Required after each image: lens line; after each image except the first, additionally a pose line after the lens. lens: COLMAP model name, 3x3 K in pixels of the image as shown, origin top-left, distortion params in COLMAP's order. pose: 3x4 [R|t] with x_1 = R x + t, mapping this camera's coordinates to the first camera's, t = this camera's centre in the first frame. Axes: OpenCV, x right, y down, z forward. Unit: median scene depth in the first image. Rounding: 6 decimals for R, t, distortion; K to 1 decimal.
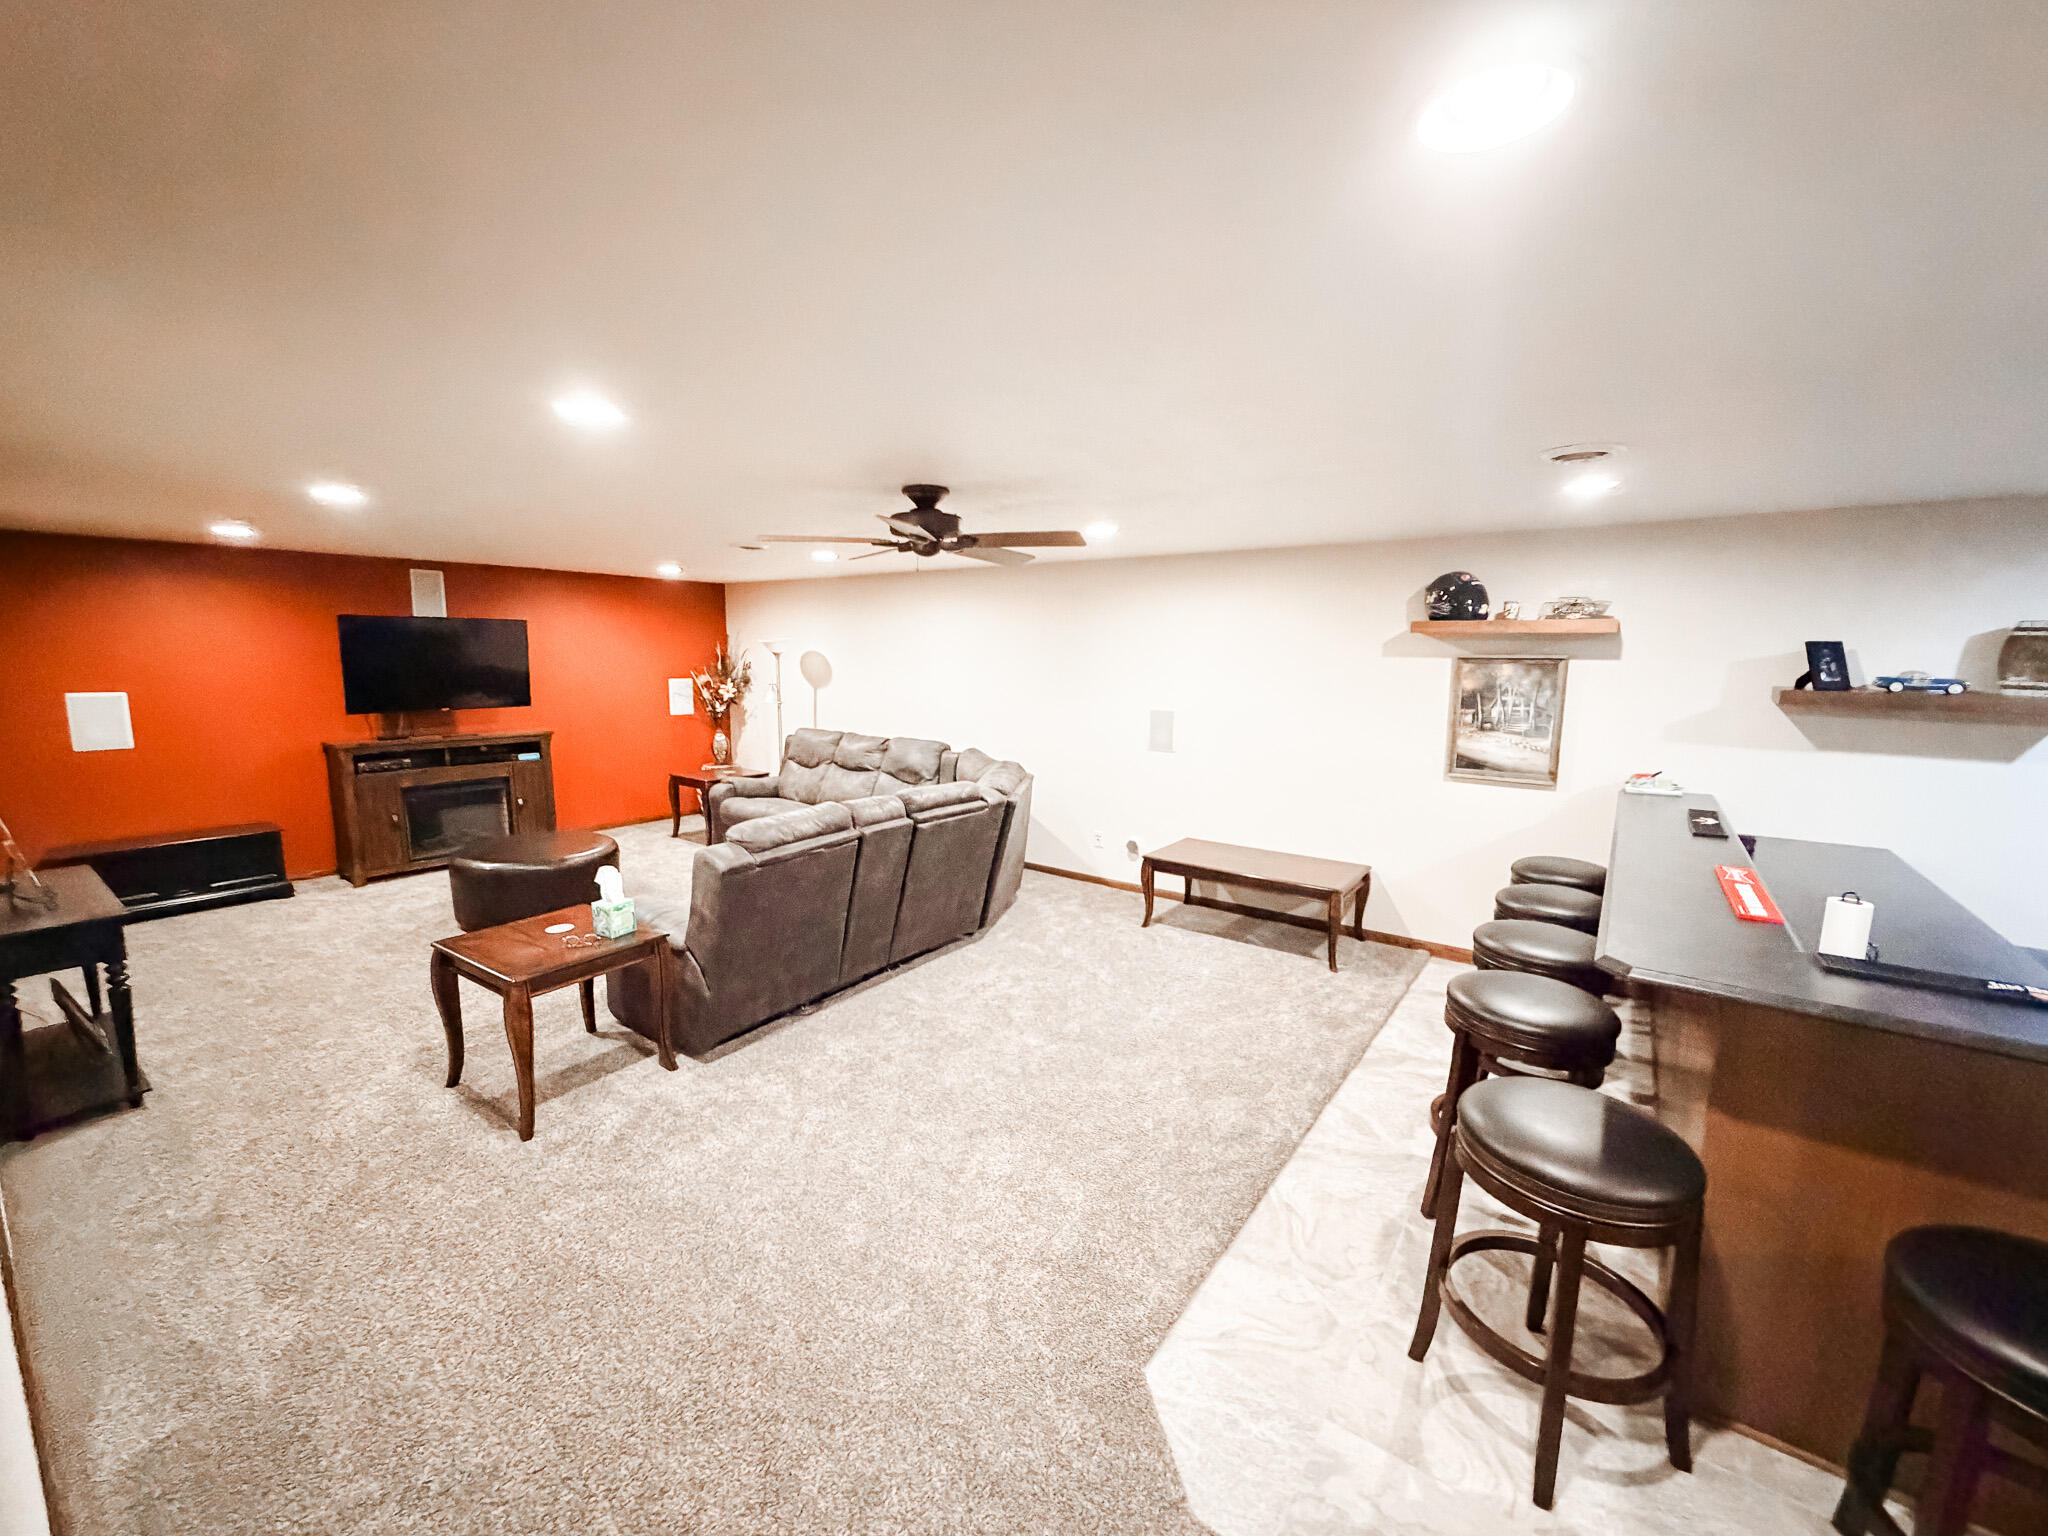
lens RADIAL K [[817.4, 0, 1021.6], [0, 817.4, 768.5], [0, 0, 1]] dist [0.001285, -0.000215]
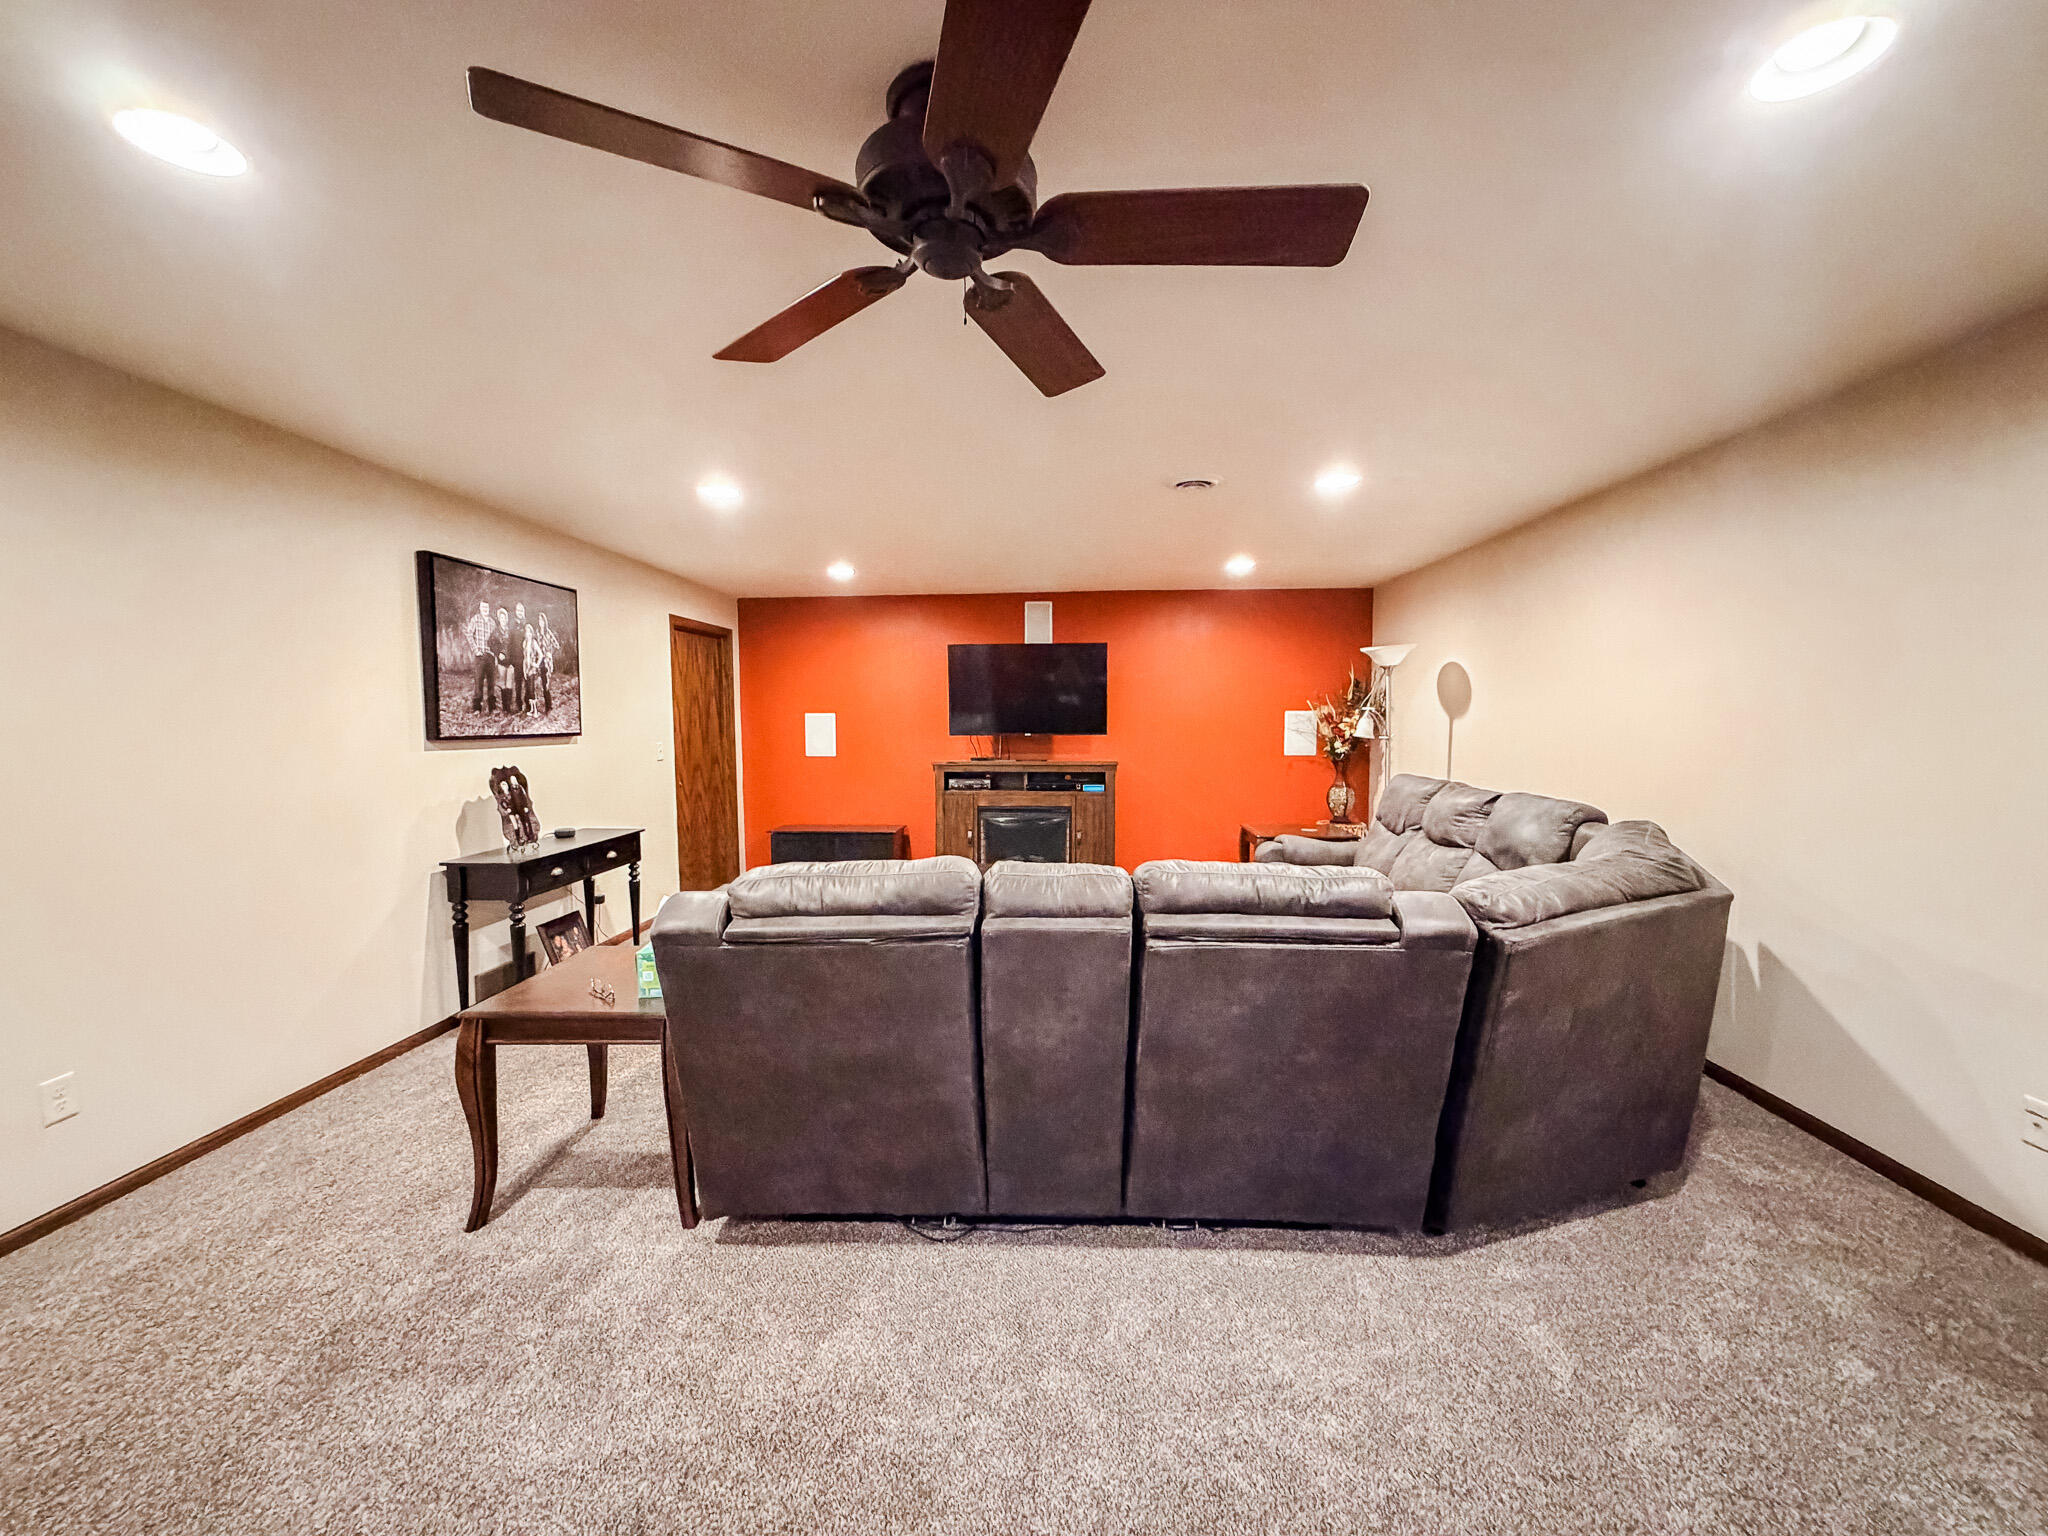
lens RADIAL K [[817.4, 0, 1021.2], [0, 817.4, 773.4], [0, 0, 1]] dist [0.001285, -0.000215]
pose [[0.549630, 0.044110, -0.834243, 0.194635], [-0.109587, 0.993783, -0.019654, -0.005502], [0.828189, 0.102224, 0.551047, 0.642150]]
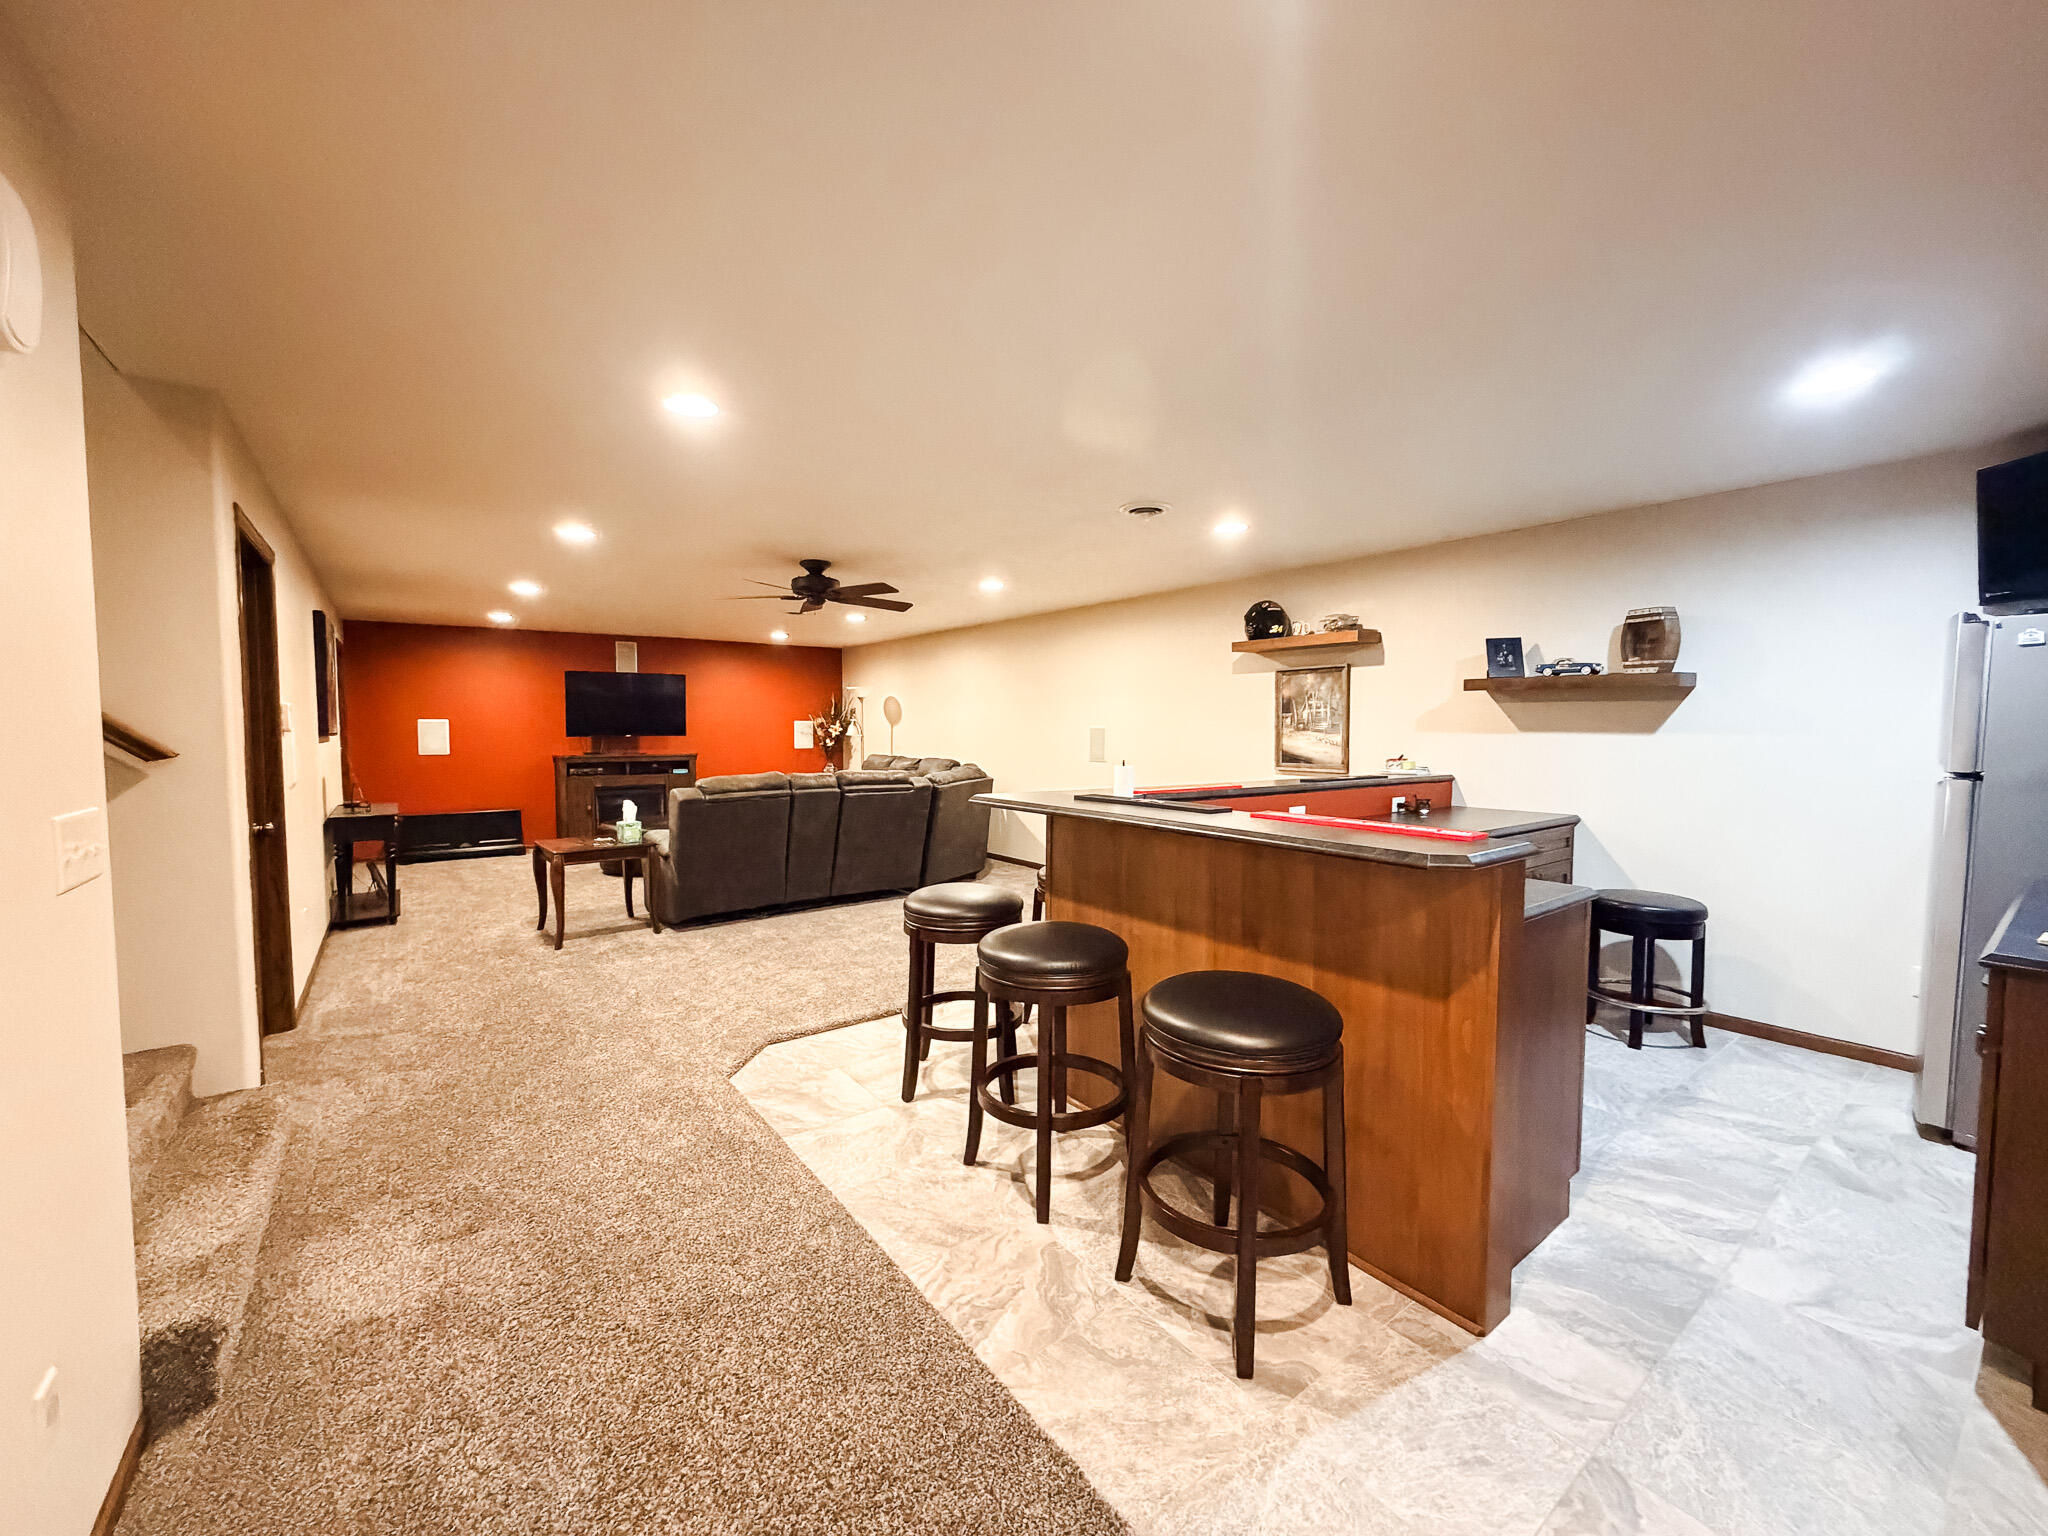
lens RADIAL K [[817.4, 0, 1021.5], [0, 817.4, 772.0], [0, 0, 1]] dist [0.001285, -0.000215]
pose [[0.959554, 0.006706, -0.281444, 0.532863], [-0.031890, 0.995871, -0.084994, 0.133788], [0.279712, 0.090532, 0.955806, -0.259514]]
